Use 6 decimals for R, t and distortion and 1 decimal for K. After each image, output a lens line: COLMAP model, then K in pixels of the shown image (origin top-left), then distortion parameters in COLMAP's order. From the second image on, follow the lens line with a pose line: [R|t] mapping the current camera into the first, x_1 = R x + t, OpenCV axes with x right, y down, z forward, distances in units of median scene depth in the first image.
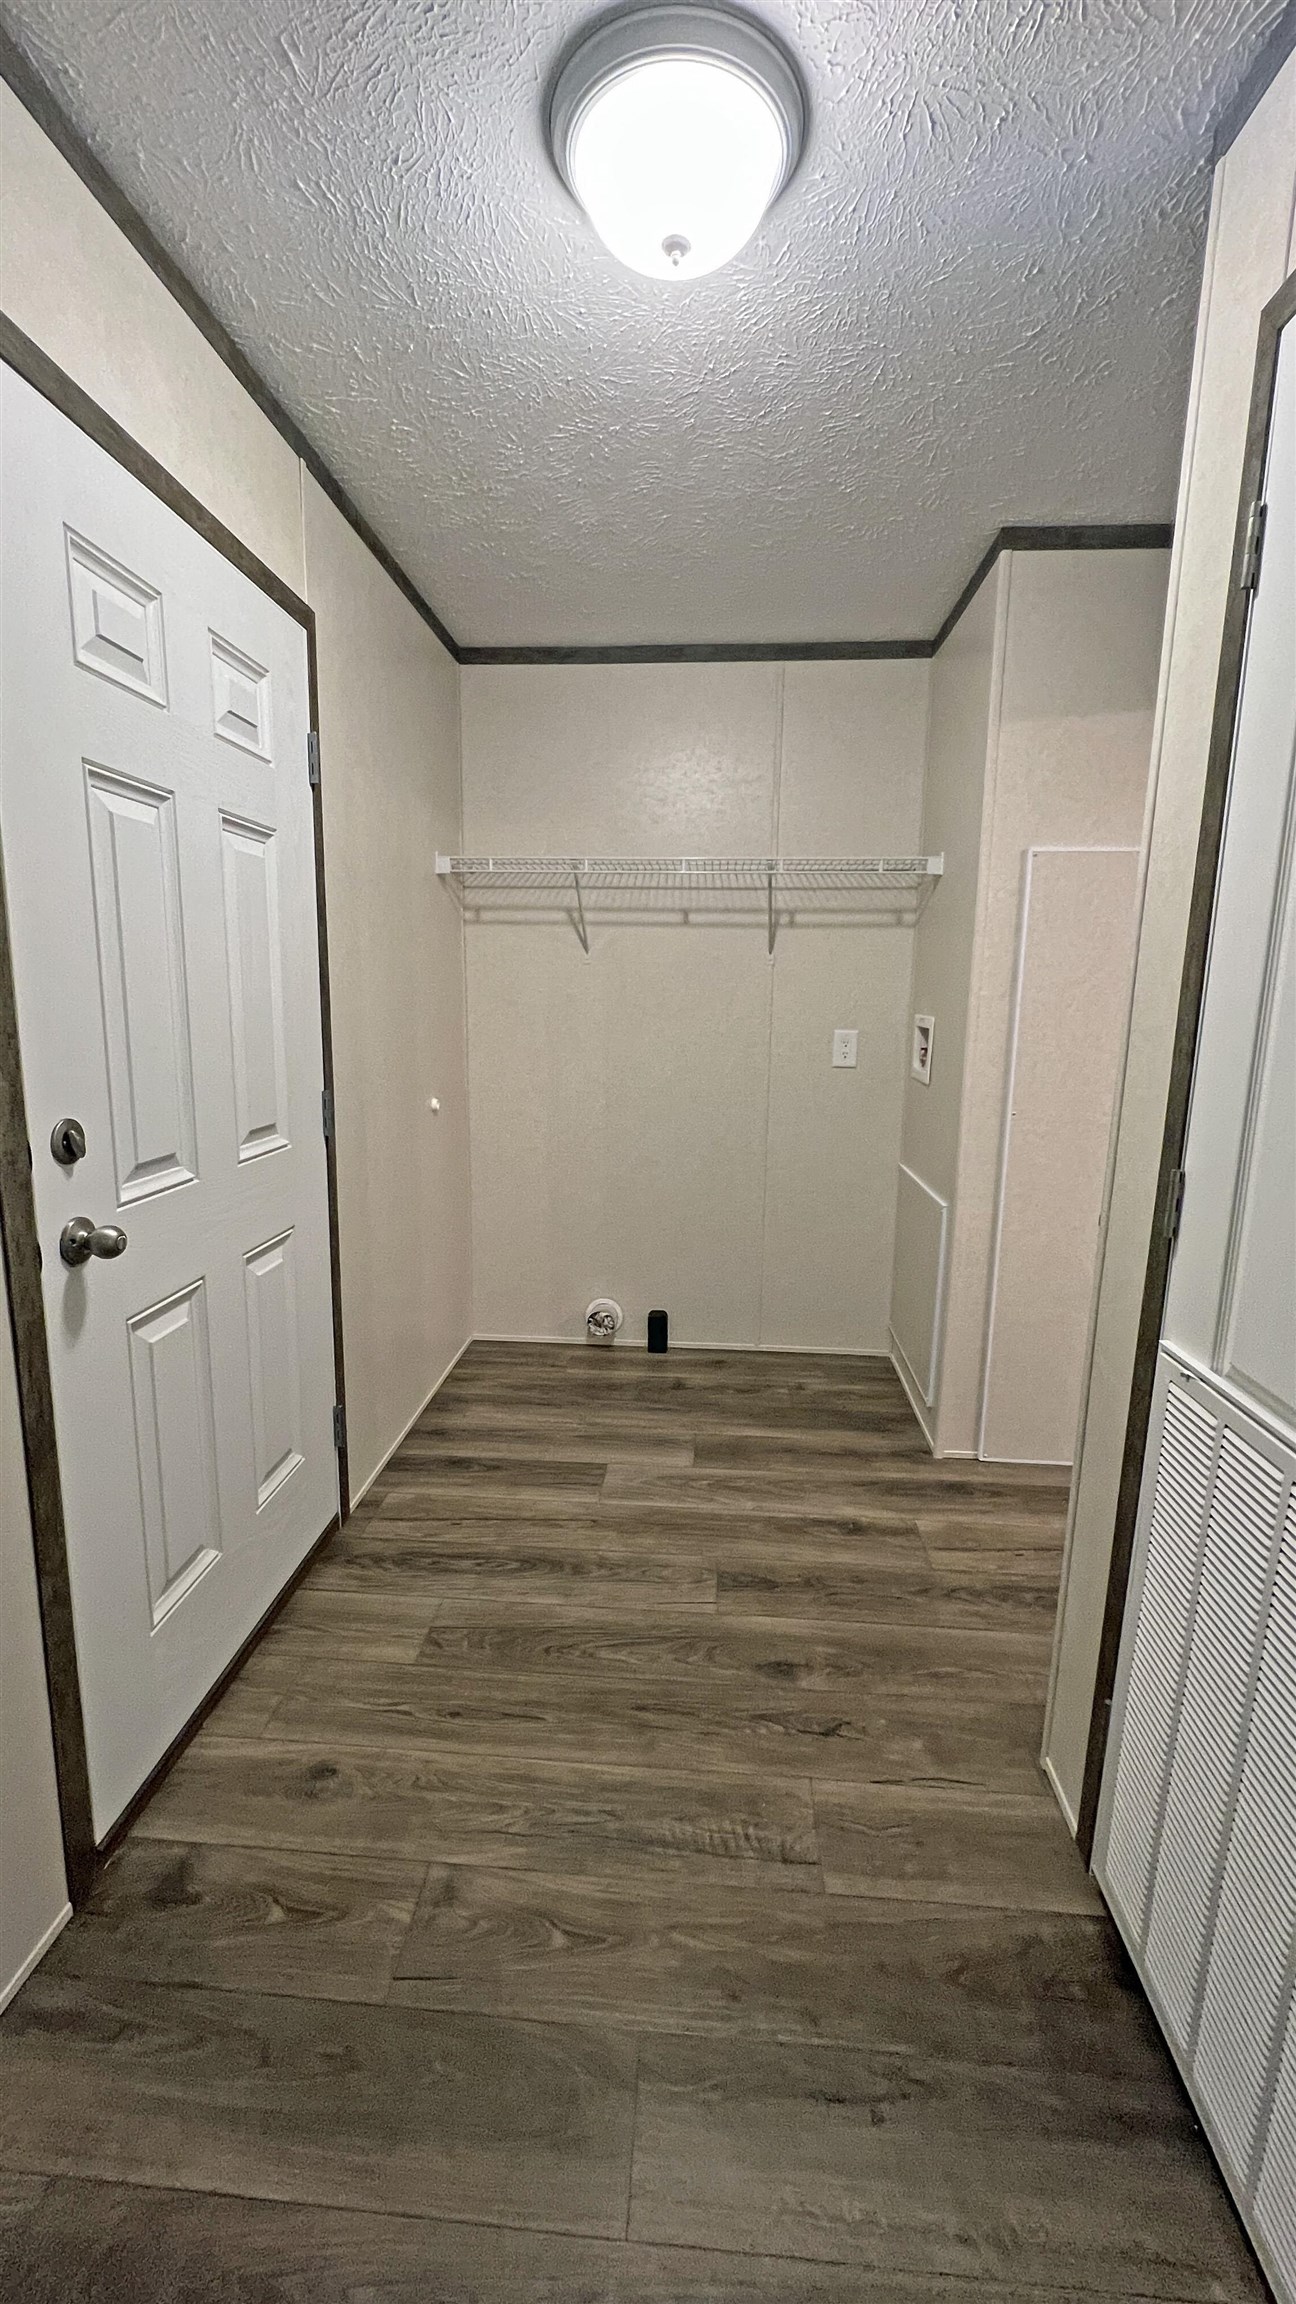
lens RADIAL K [[922.7, 0, 638.8], [0, 922.7, 1148.6], [0, 0, 1]] dist [0.000382, -0.000063]
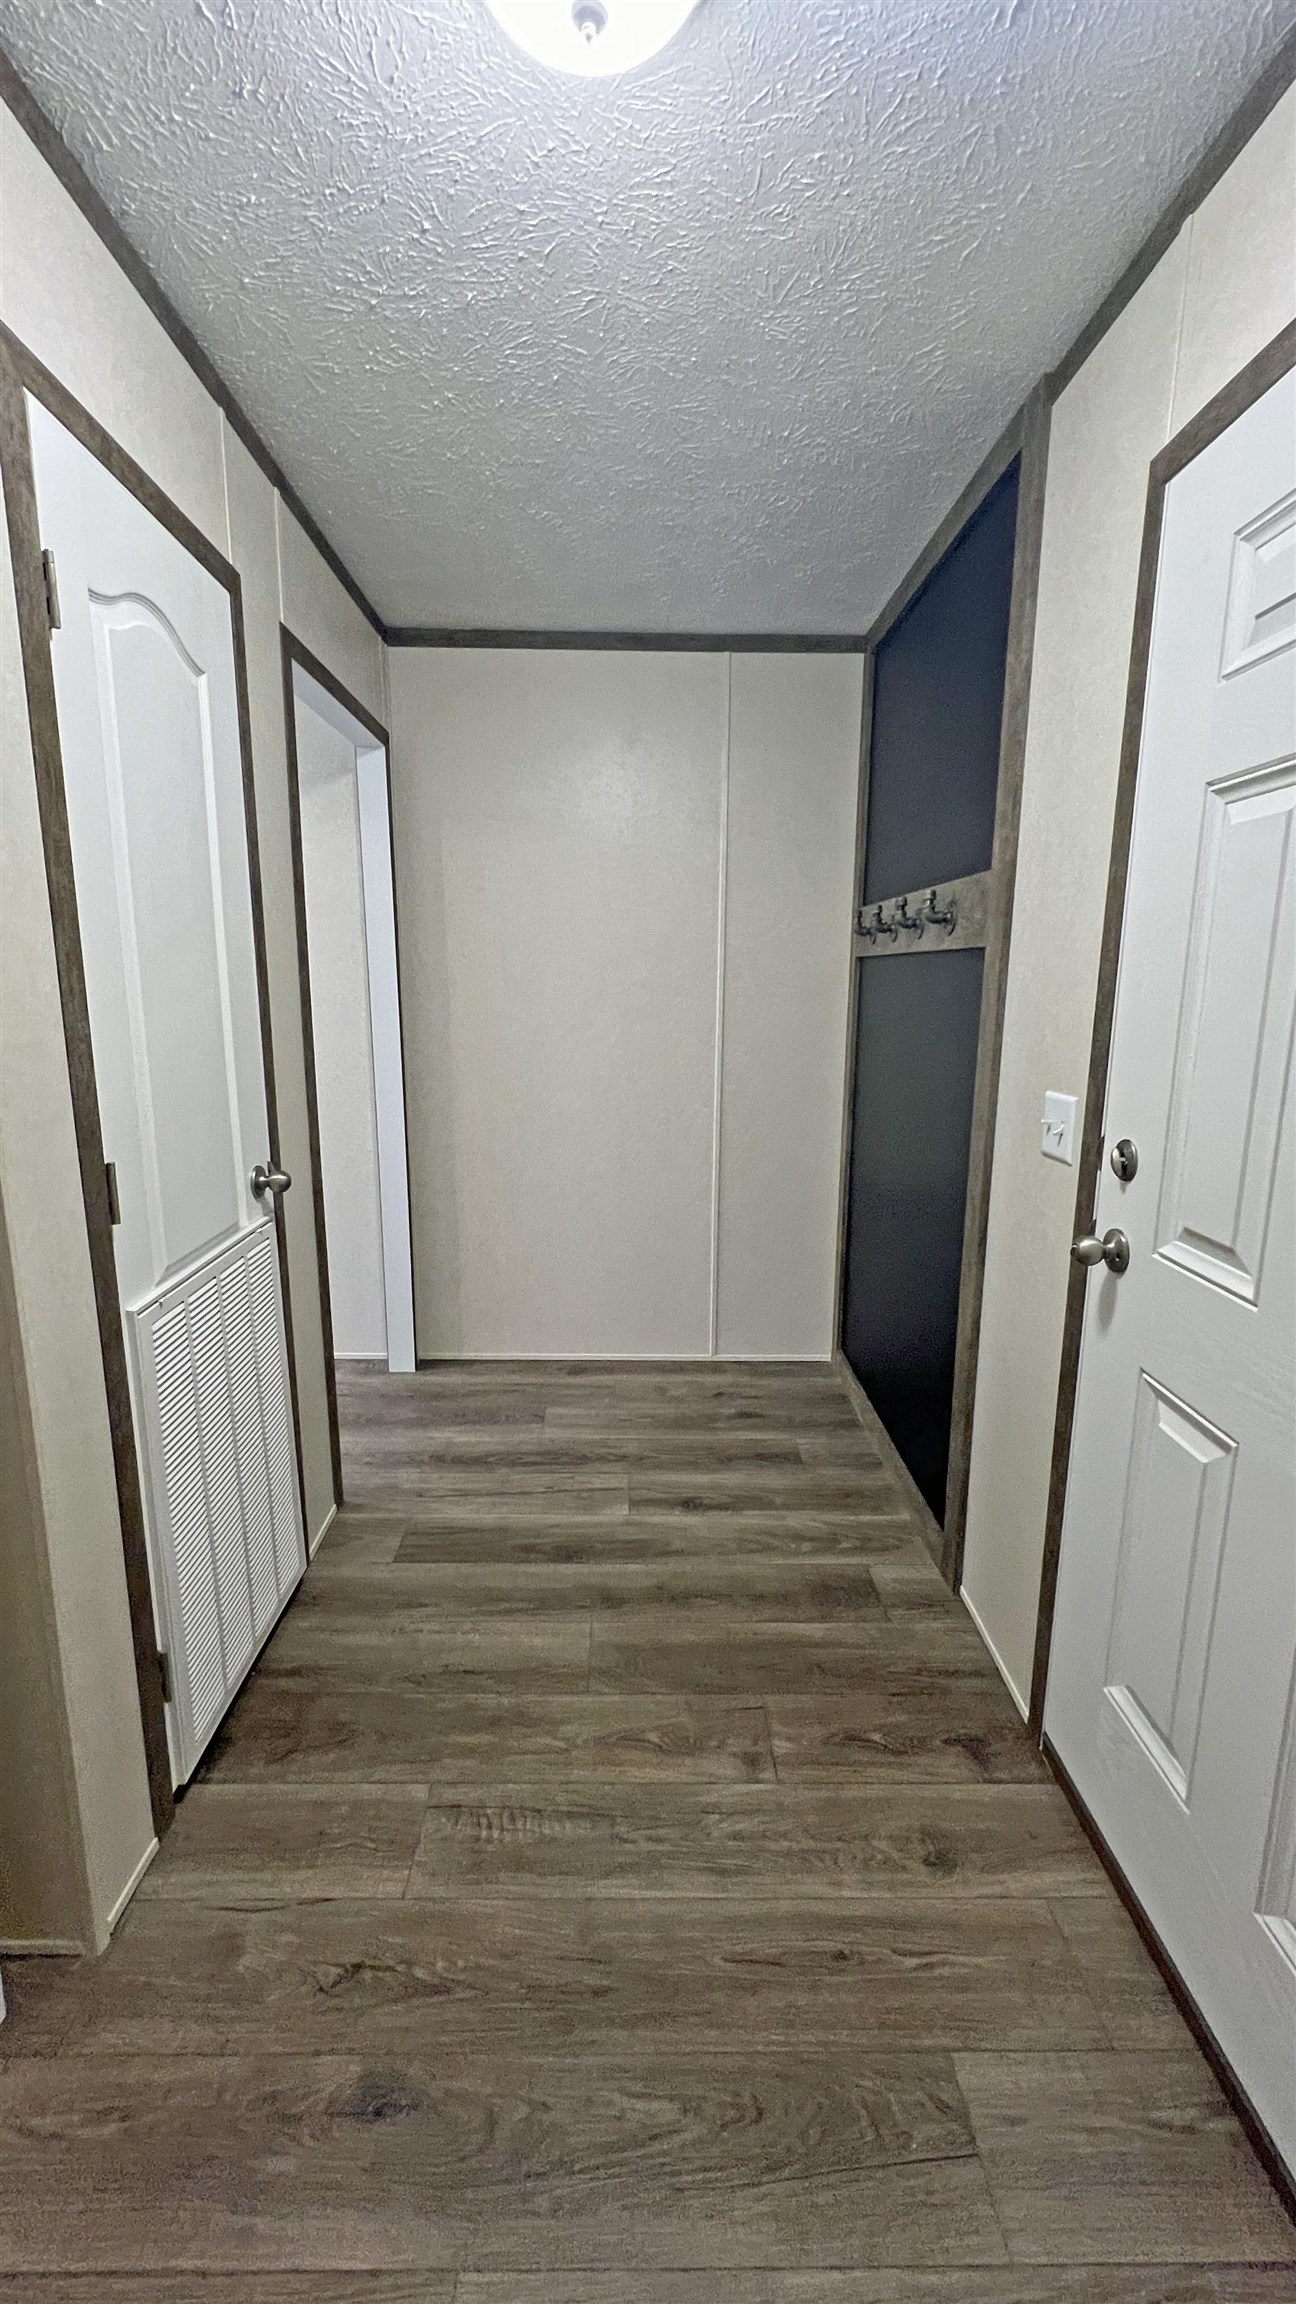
lens RADIAL K [[922.7, 0, 638.8], [0, 922.7, 1148.6], [0, 0, 1]] dist [0.000382, -0.000063]
pose [[-0.995592, -0.008129, -0.093432, 0.053688], [-0.040576, 0.935503, 0.350982, -0.329692], [0.084553, 0.353226, -0.931709, 1.696467]]
